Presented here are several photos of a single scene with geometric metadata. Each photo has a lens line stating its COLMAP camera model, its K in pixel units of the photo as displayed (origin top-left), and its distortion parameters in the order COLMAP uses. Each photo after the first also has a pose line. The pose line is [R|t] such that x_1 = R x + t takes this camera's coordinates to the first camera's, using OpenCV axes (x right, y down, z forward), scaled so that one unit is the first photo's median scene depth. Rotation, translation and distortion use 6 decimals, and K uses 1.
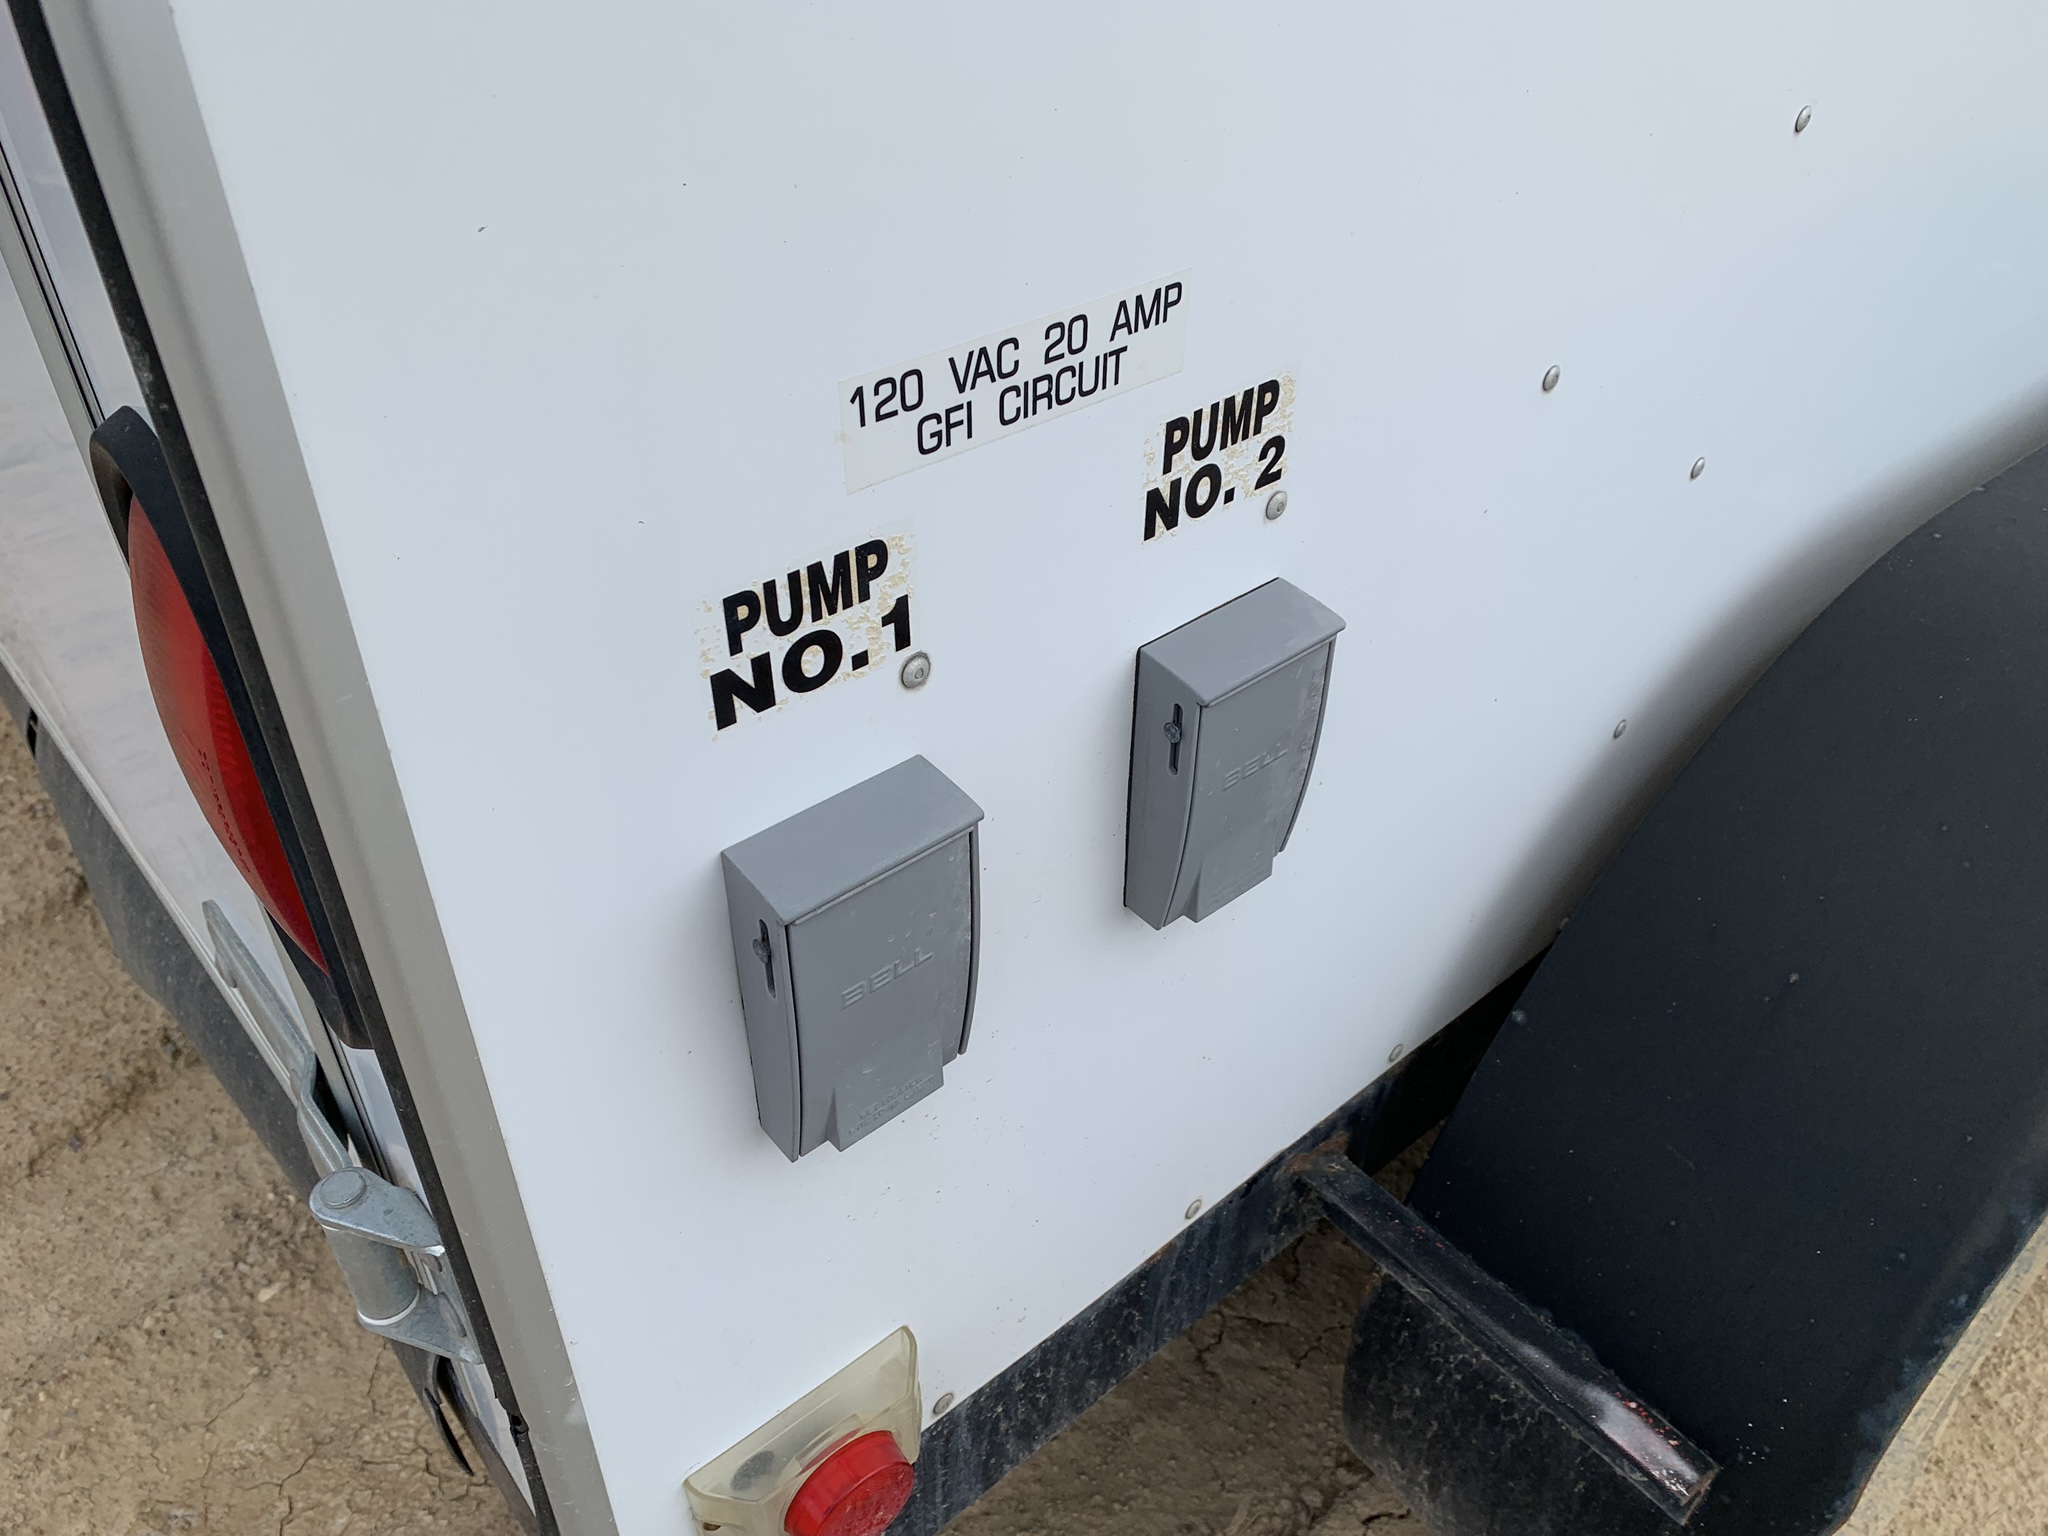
lens RADIAL K [[1573.6, 0, 1035.2], [0, 1573.6, 787.5], [0, 0, 1]] dist [0.024900, -0.018308]
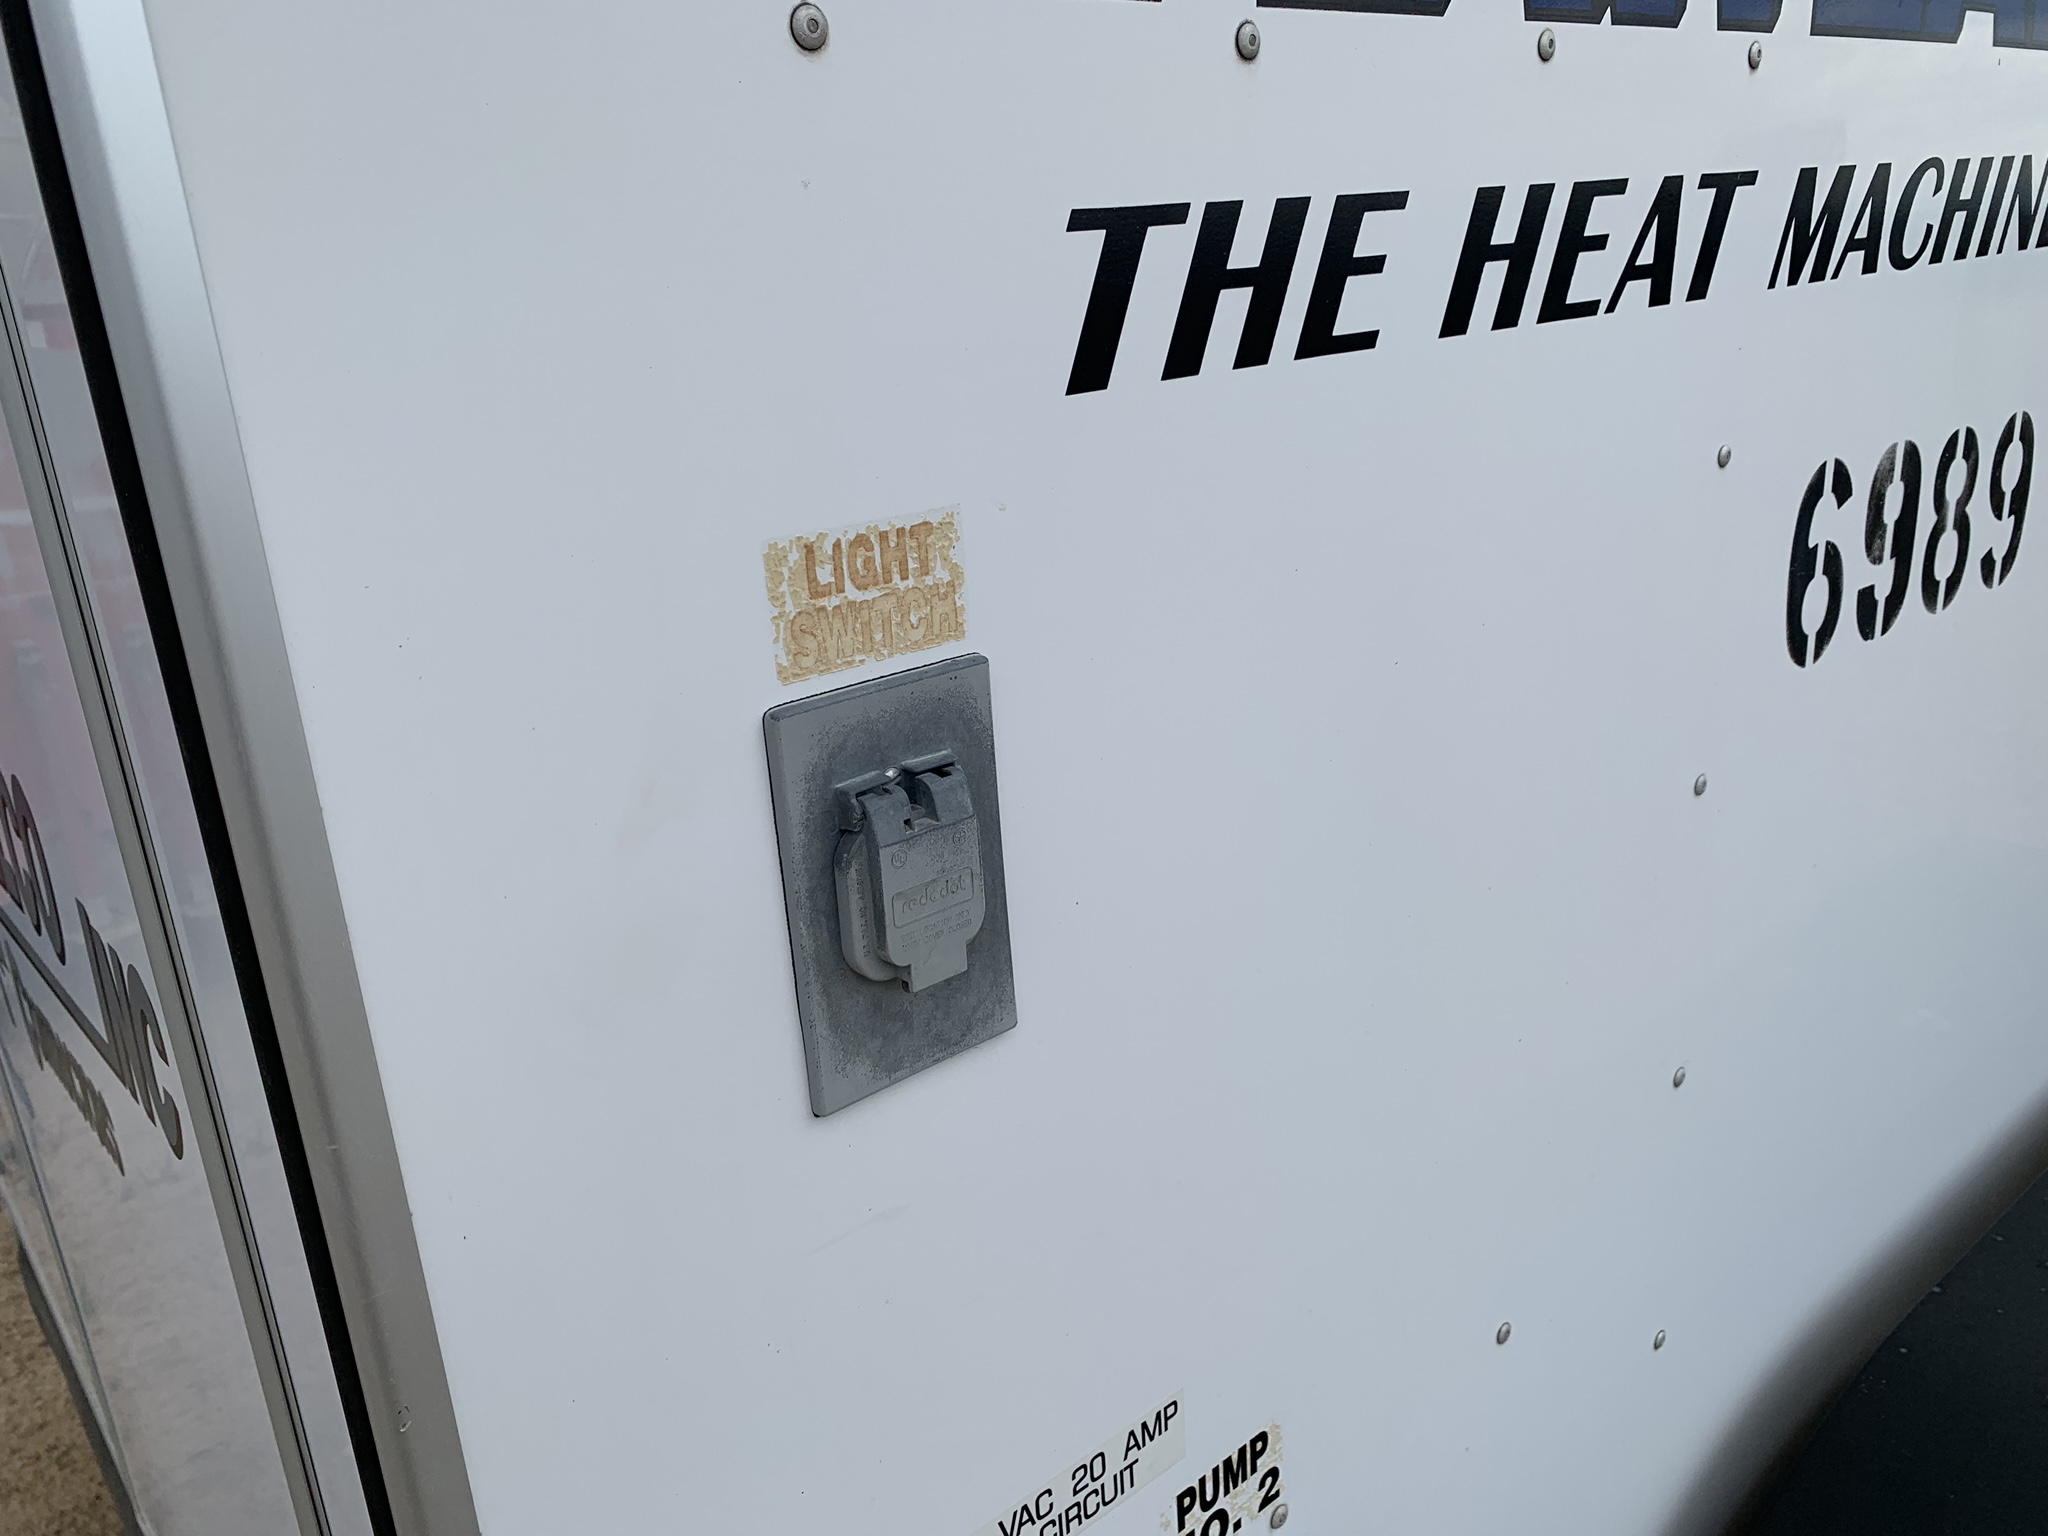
lens RADIAL K [[1573.6, 0, 1021.0], [0, 1573.6, 778.7], [0, 0, 1]] dist [0.024900, -0.018308]
pose [[0.996666, -0.074200, -0.033930, 0.048007], [0.058634, 0.940560, -0.334528, -0.373267], [0.056736, 0.331424, 0.941775, -0.381057]]
